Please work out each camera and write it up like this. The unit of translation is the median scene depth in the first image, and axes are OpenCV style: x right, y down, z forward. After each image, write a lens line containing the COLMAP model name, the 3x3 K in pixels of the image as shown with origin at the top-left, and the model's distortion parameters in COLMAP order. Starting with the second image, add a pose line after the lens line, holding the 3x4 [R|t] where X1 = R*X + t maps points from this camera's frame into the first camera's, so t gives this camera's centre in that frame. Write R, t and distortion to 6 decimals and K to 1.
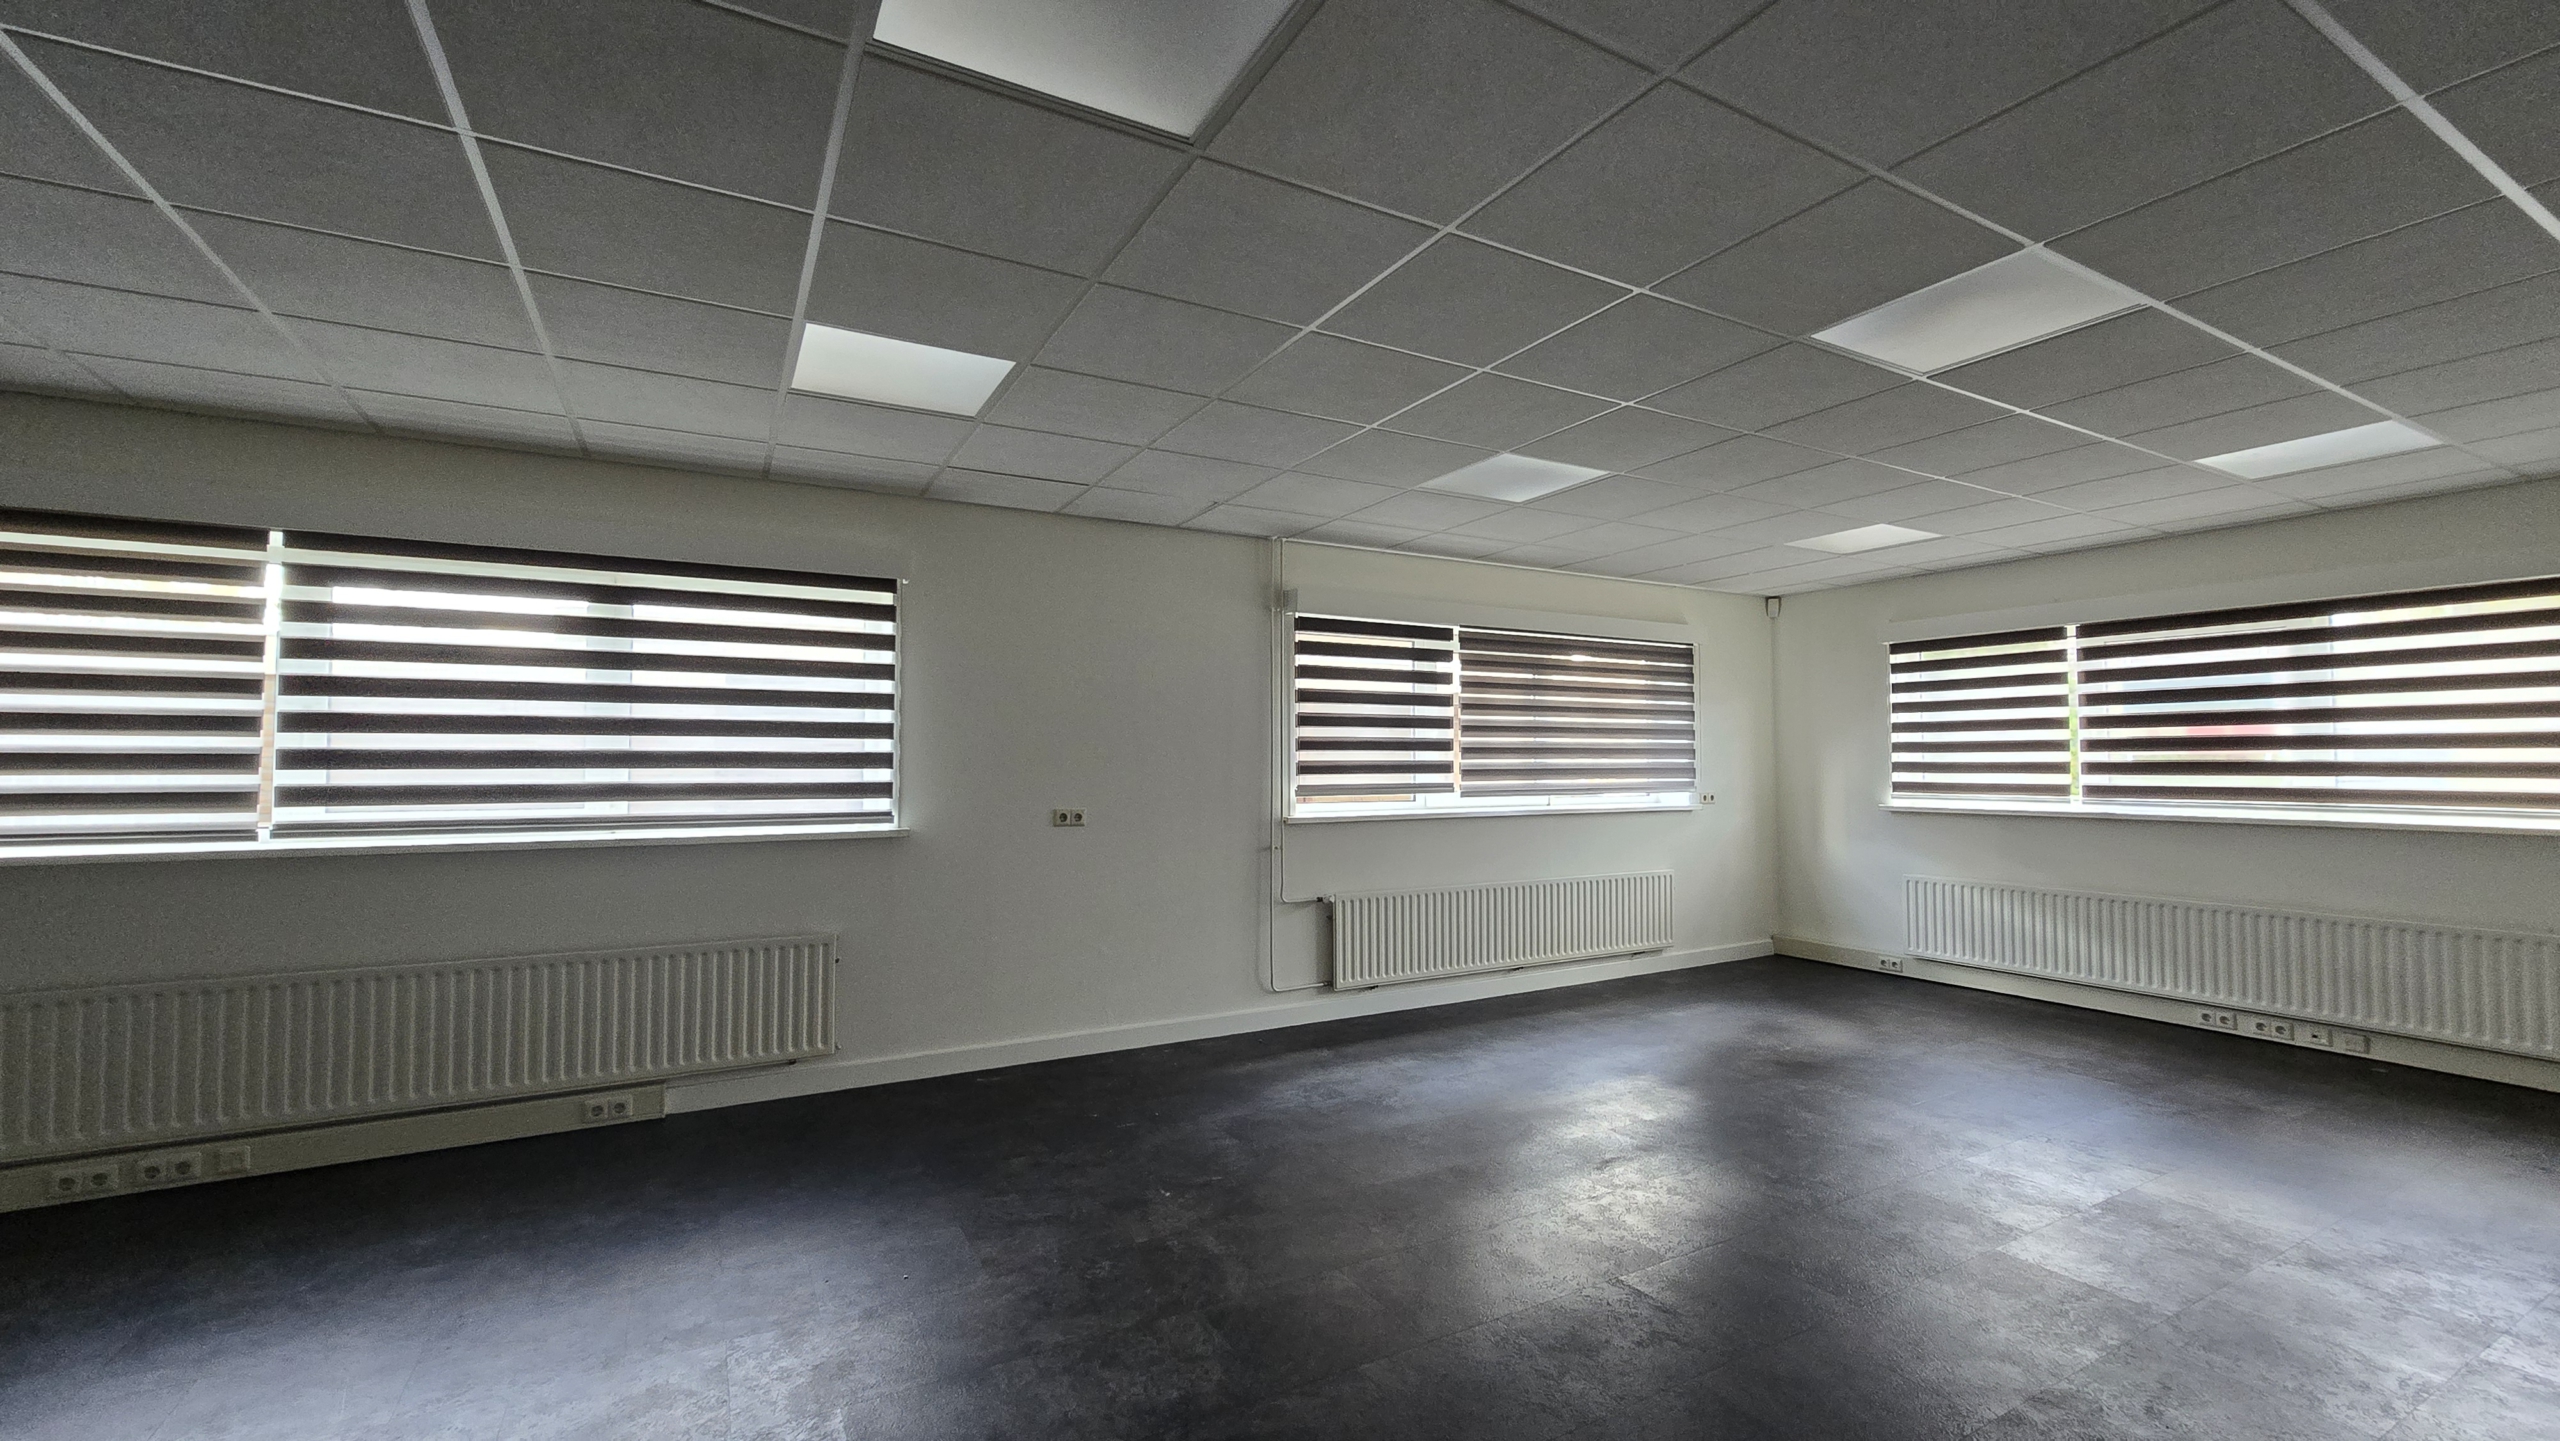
lens RADIAL K [[1066.6, 0, 1277.7], [0, 1066.6, 720.4], [0, 0, 1]] dist [0.019069, -0.000430]
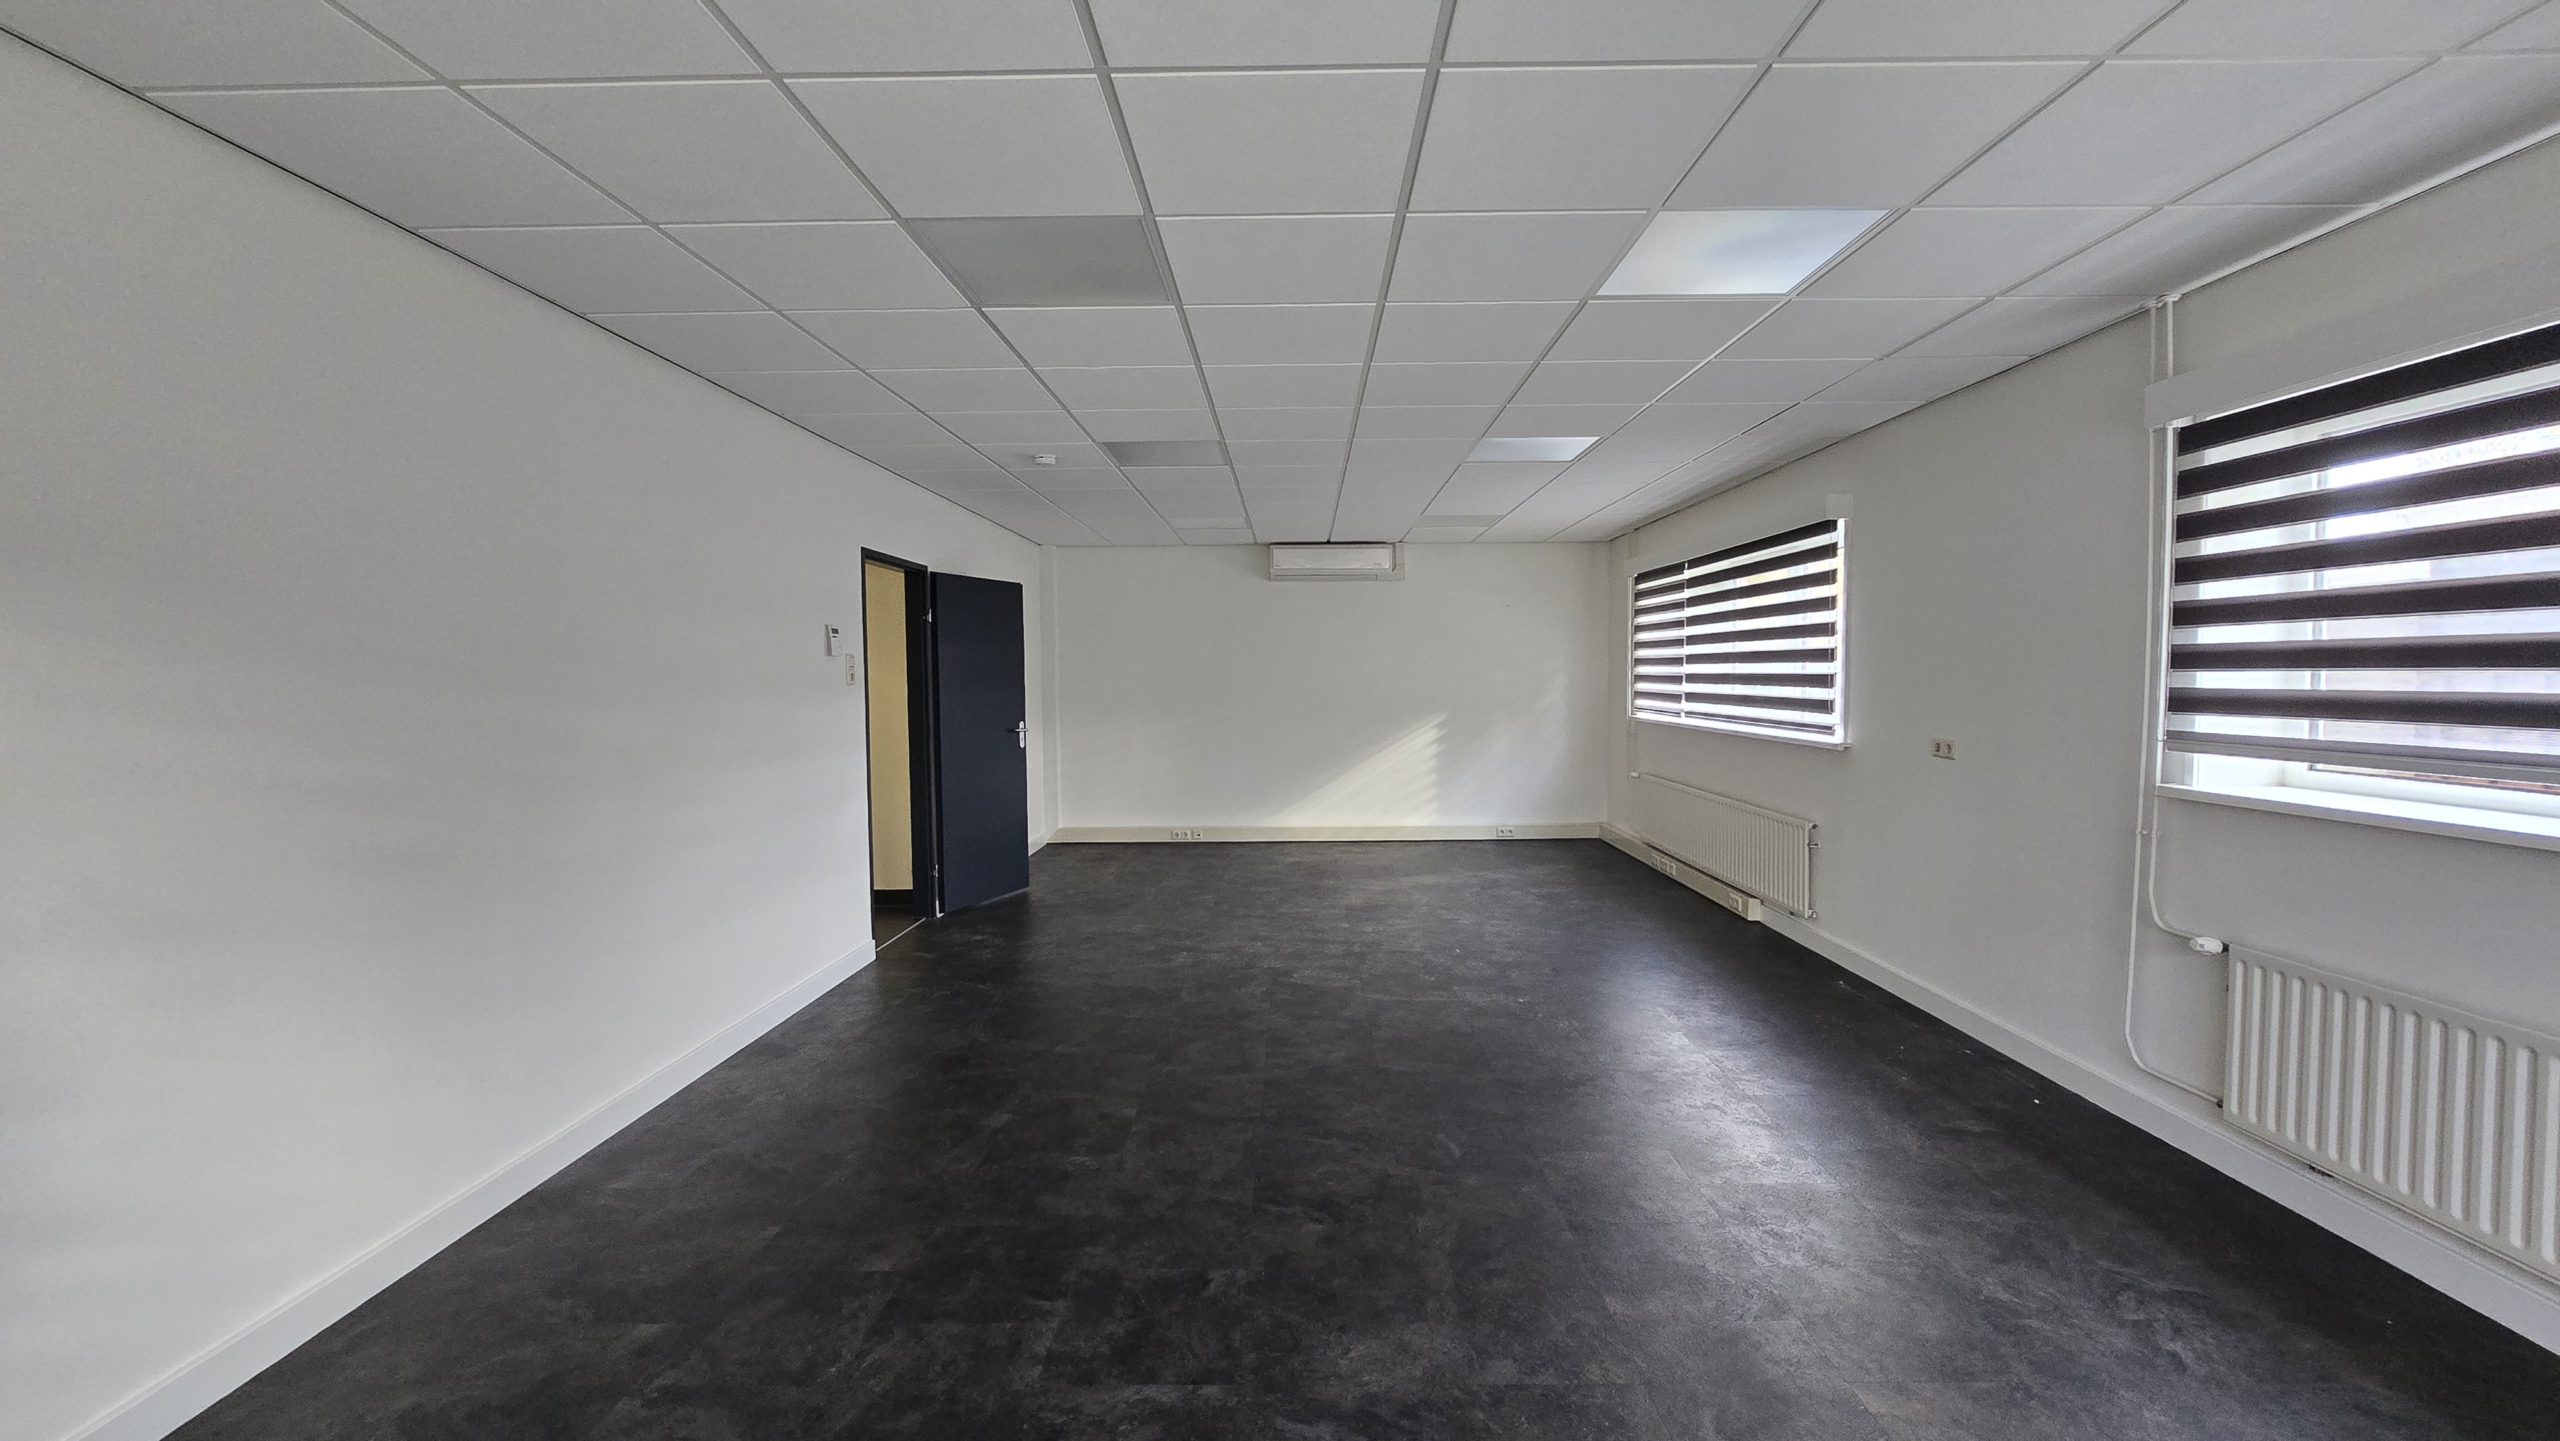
lens RADIAL K [[1066.6, 0, 1273.5], [0, 1066.6, 727.7], [0, 0, 1]] dist [0.019069, -0.000430]
pose [[-0.485058, 0.047156, -0.873210, 0.763204], [0.038781, 0.998723, 0.032392, 0.022426], [0.873622, -0.018152, -0.486267, 0.859828]]
